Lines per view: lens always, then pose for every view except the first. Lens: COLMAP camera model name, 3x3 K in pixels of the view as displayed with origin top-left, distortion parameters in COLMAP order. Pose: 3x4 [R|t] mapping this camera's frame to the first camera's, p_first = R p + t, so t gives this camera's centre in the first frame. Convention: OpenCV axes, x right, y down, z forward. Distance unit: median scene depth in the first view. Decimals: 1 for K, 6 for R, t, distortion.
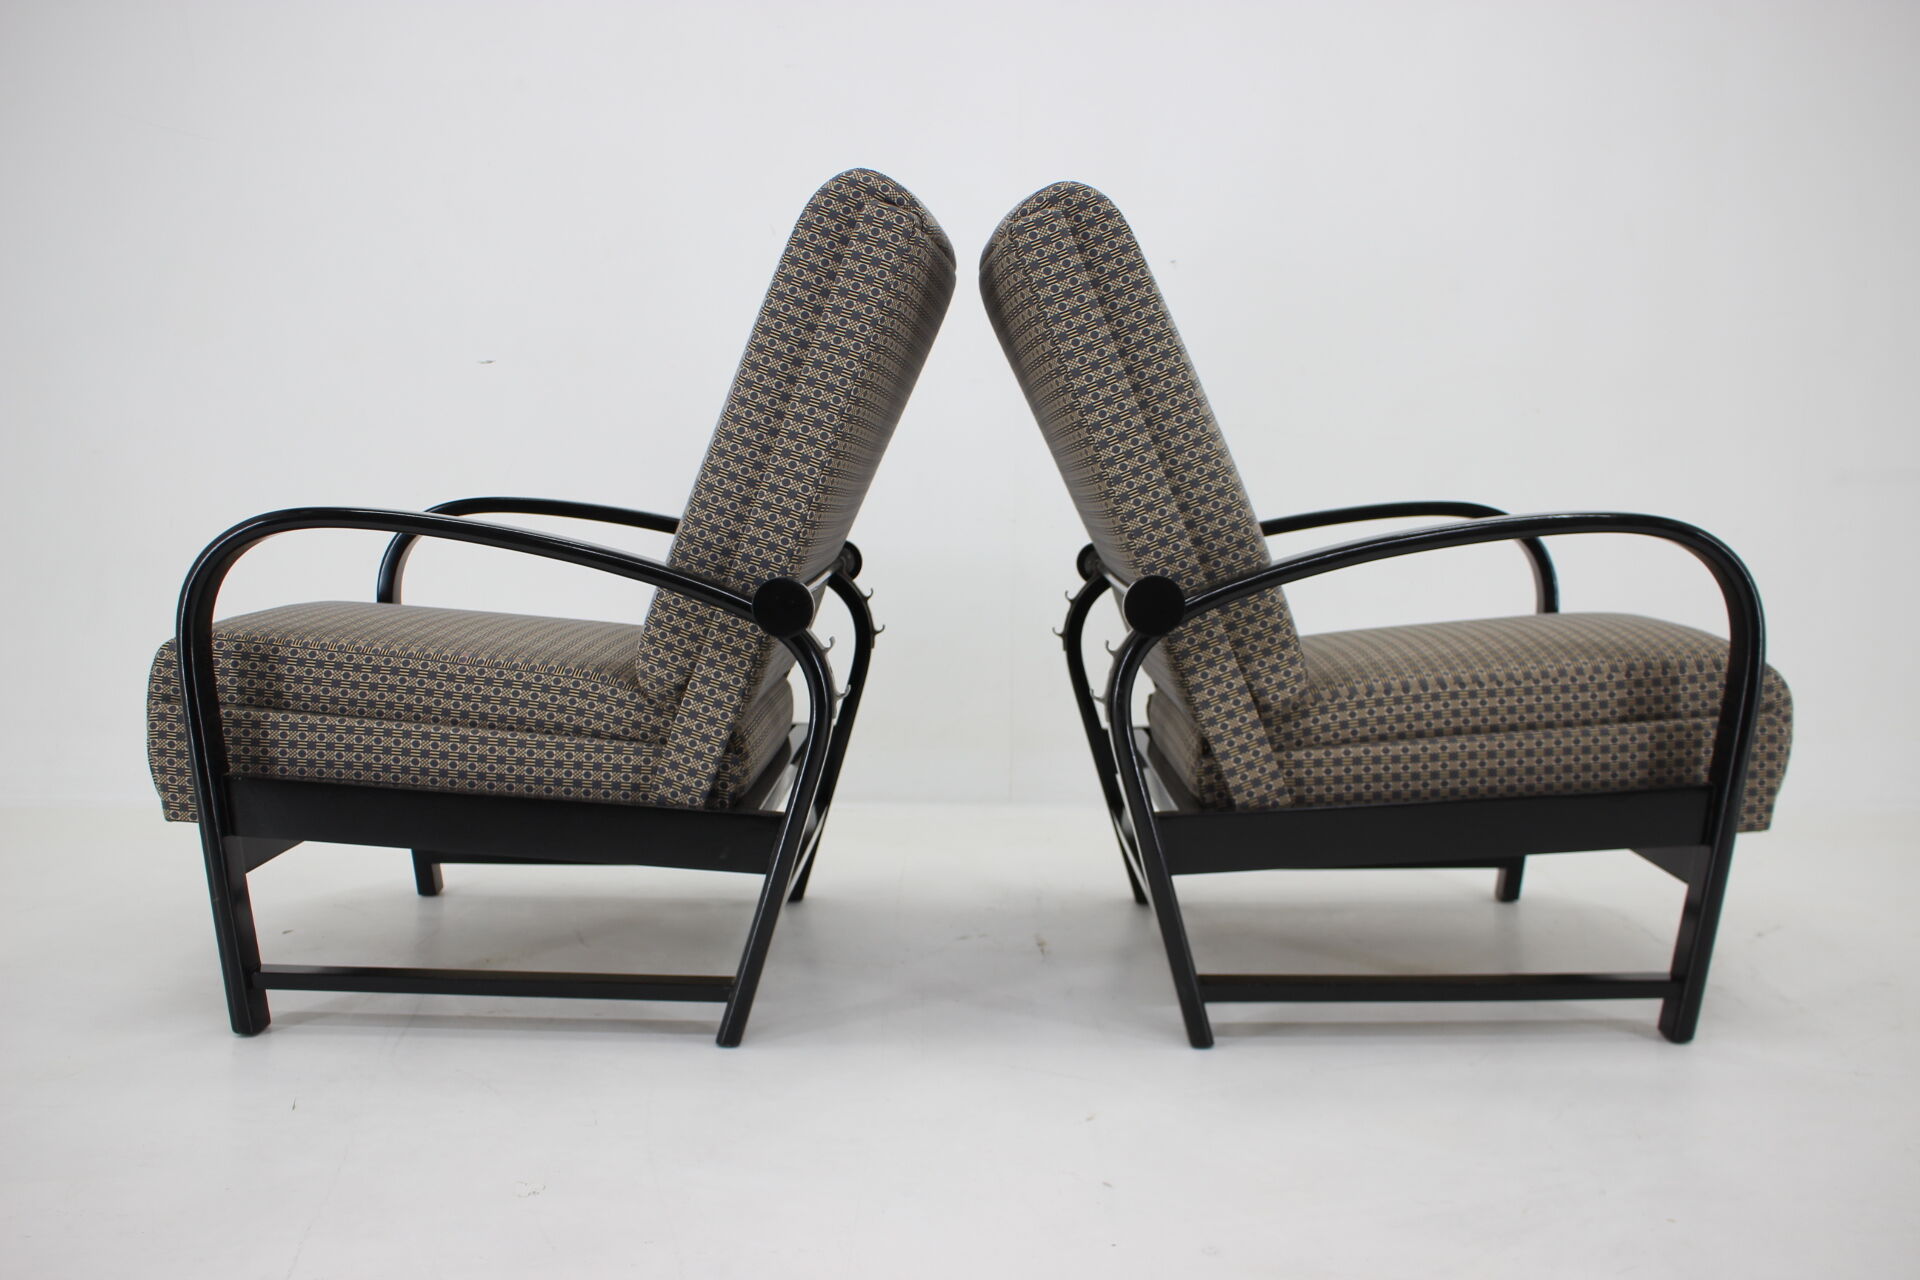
lens RADIAL K [[1805.2, 0, 960.5], [0, 1805.2, 632.2], [0, 0, 1]] dist [-0.081047, 0.000000]
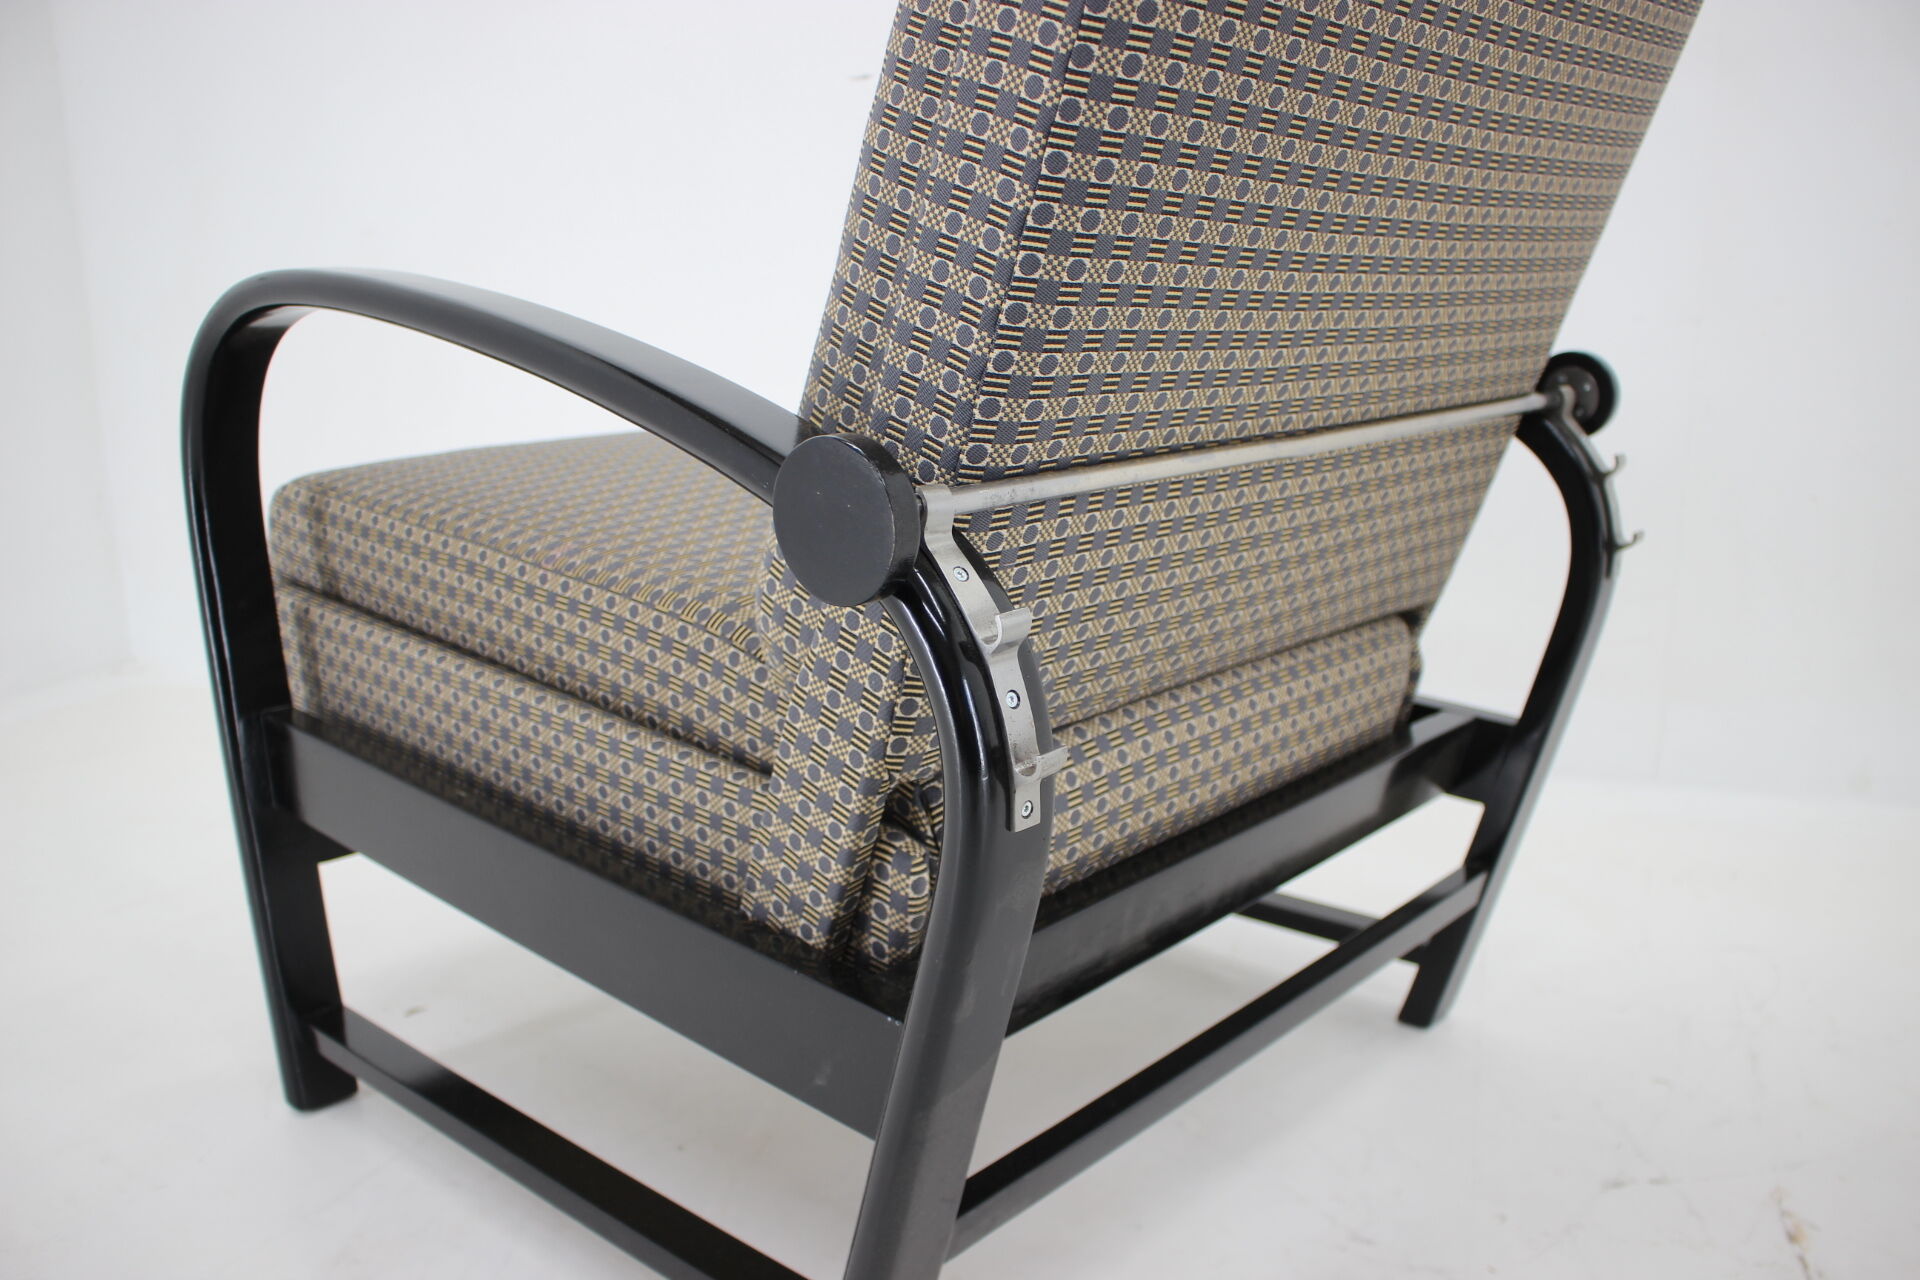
lens RADIAL K [[1650.2, 0, 955.5], [0, 1650.2, 644.5], [0, 0, 1]] dist [-0.006288, -0.001410]
pose [[0.761118, 0.139155, -0.633510, 0.127227], [-0.052113, 0.986677, 0.154120, -0.041228], [0.646516, -0.084289, 0.758230, 0.714685]]
